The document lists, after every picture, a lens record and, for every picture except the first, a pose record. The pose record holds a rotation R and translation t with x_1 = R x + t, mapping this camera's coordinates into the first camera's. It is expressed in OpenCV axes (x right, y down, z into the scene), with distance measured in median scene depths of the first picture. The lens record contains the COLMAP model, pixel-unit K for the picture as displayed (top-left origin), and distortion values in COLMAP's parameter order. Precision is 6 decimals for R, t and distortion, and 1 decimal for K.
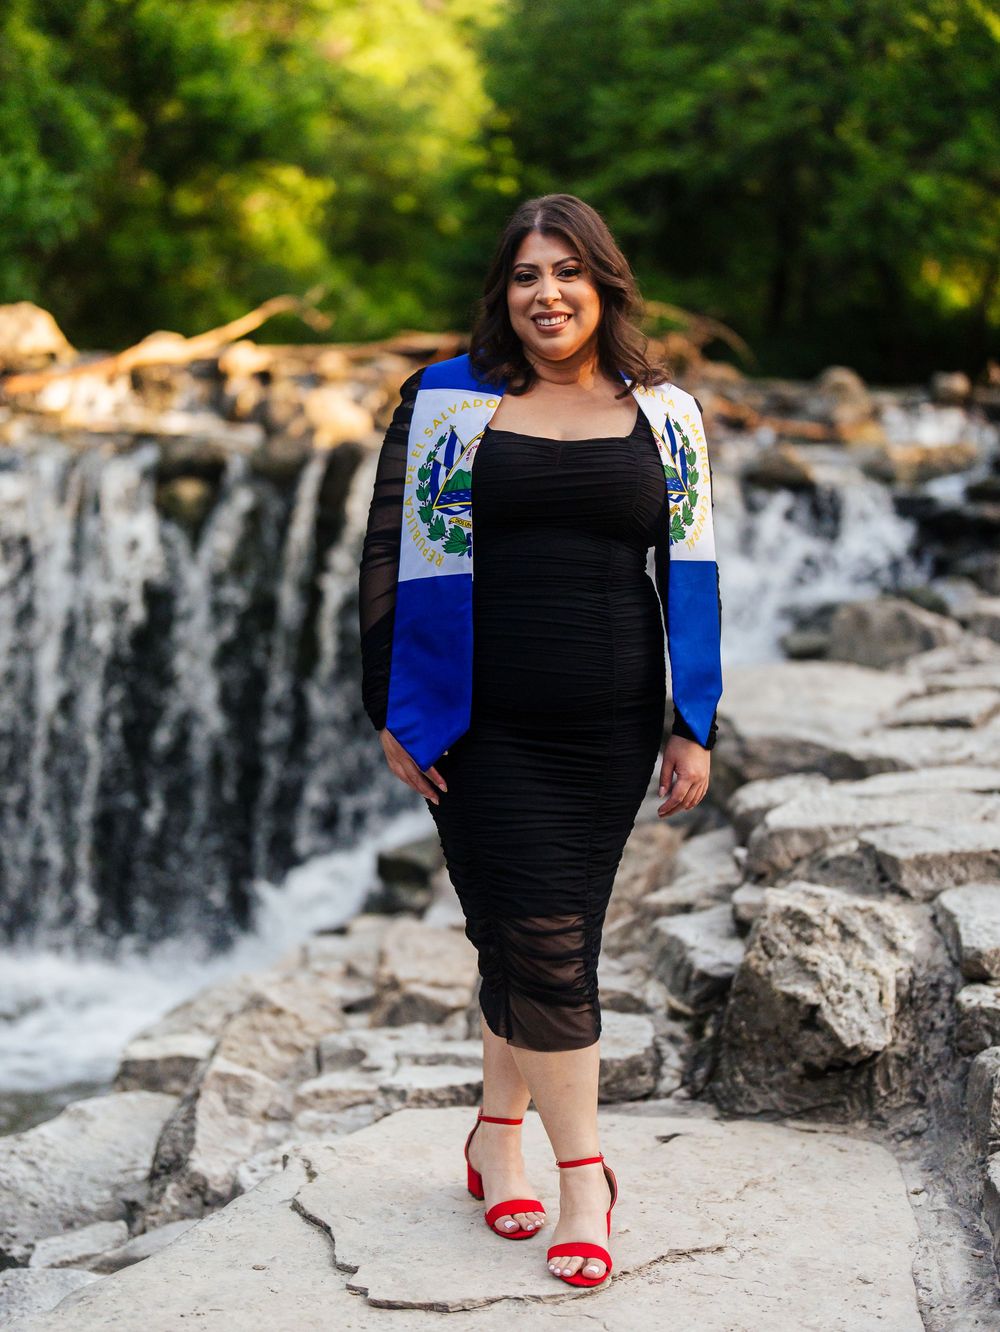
lens RADIAL K [[2046.8, 0, 500.0], [0, 2046.8, 666.0], [0, 0, 1]] dist [-0.010883, 0.046959]
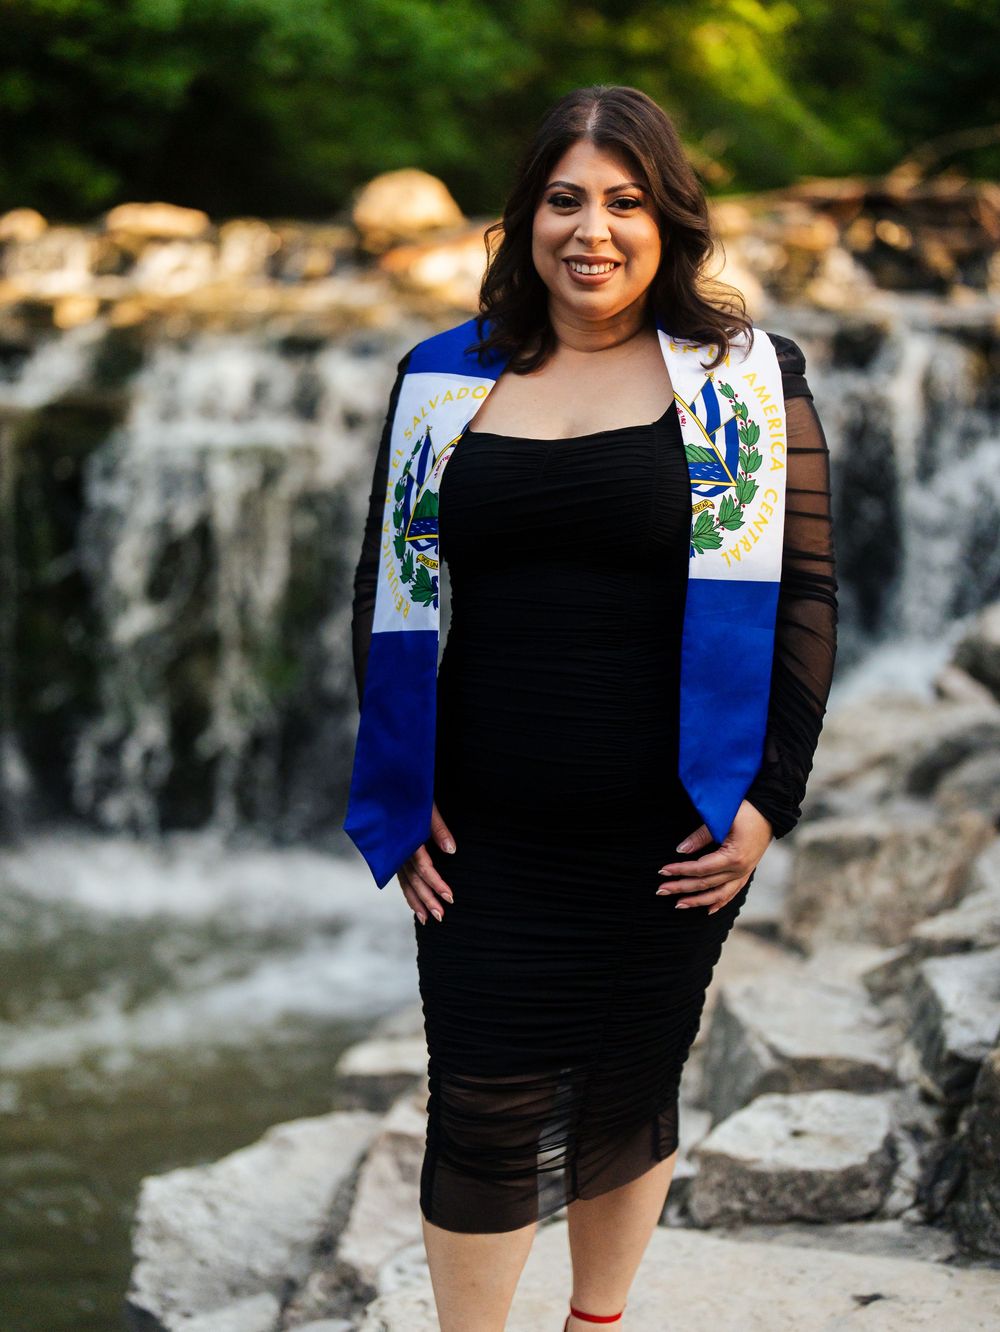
lens RADIAL K [[2031.2, 0, 526.3], [0, 2031.2, 732.4], [0, 0, 1]] dist [-0.014821, 0.036087]
pose [[0.974407, 0.002265, -0.224779, 0.107463], [0.022565, 0.993913, 0.107834, -0.057016], [0.223654, -0.110146, 0.968425, 0.210618]]
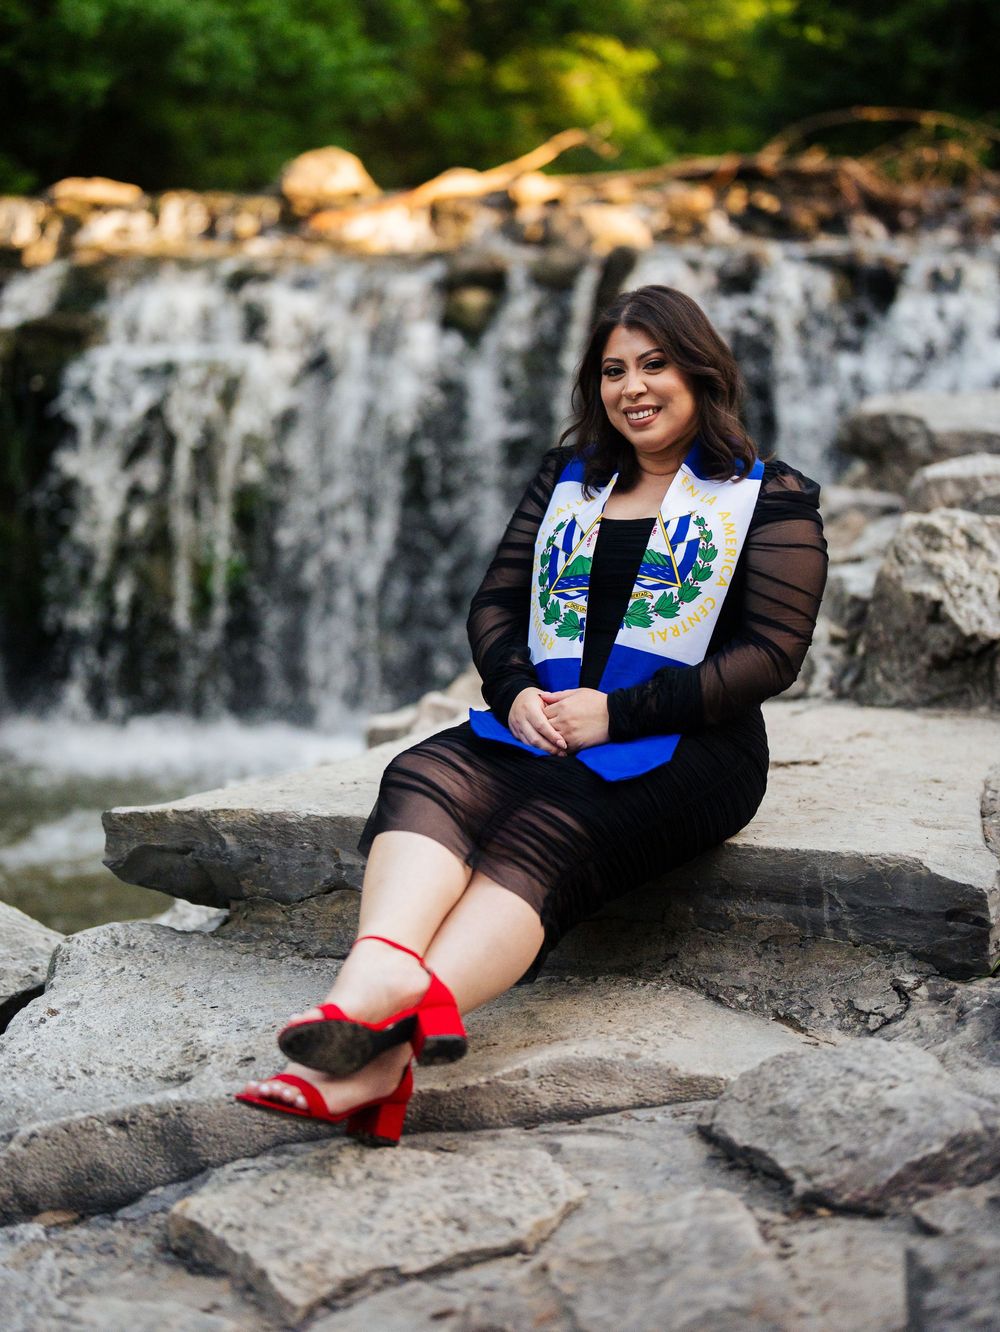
lens RADIAL K [[2045.5, 0, 508.6], [0, 2045.5, 625.0], [0, 0, 1]] dist [-0.035098, -0.050347]
pose [[0.986363, -0.013143, -0.164056, 0.090587], [0.018639, 0.999314, 0.032003, 0.119627], [0.163523, -0.034624, 0.985932, -0.113856]]
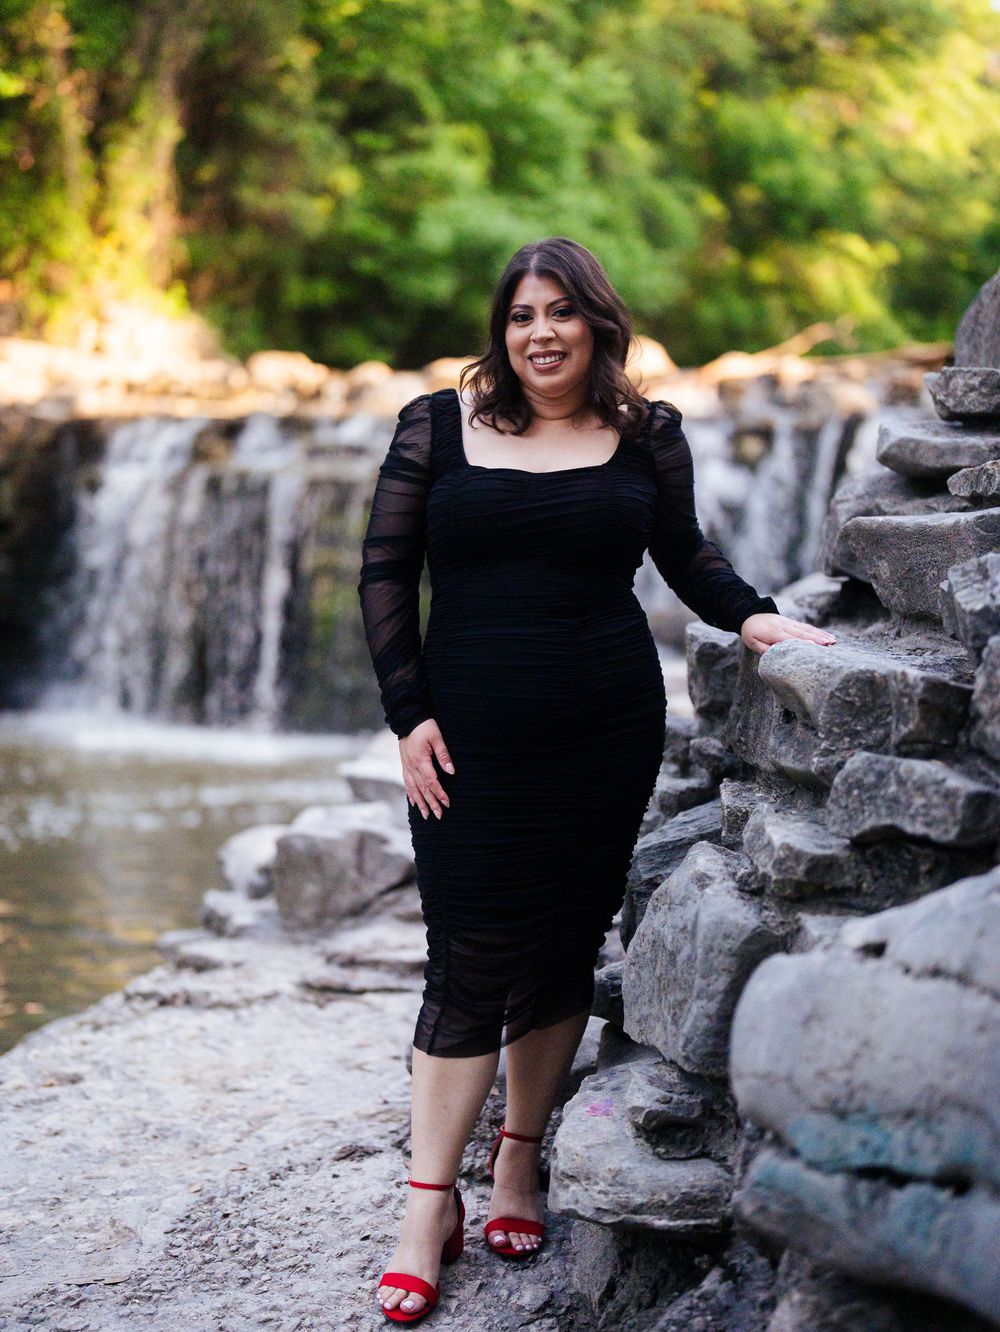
lens RADIAL K [[2028.8, 0, 500.0], [0, 2028.8, 666.0], [0, 0, 1]] dist [-0.150064, 0.925155]
pose [[0.959231, -0.009524, -0.282463, 0.221042], [0.000156, 0.999450, -0.033171, 0.308266], [0.282623, 0.031775, 0.958705, -1.182711]]
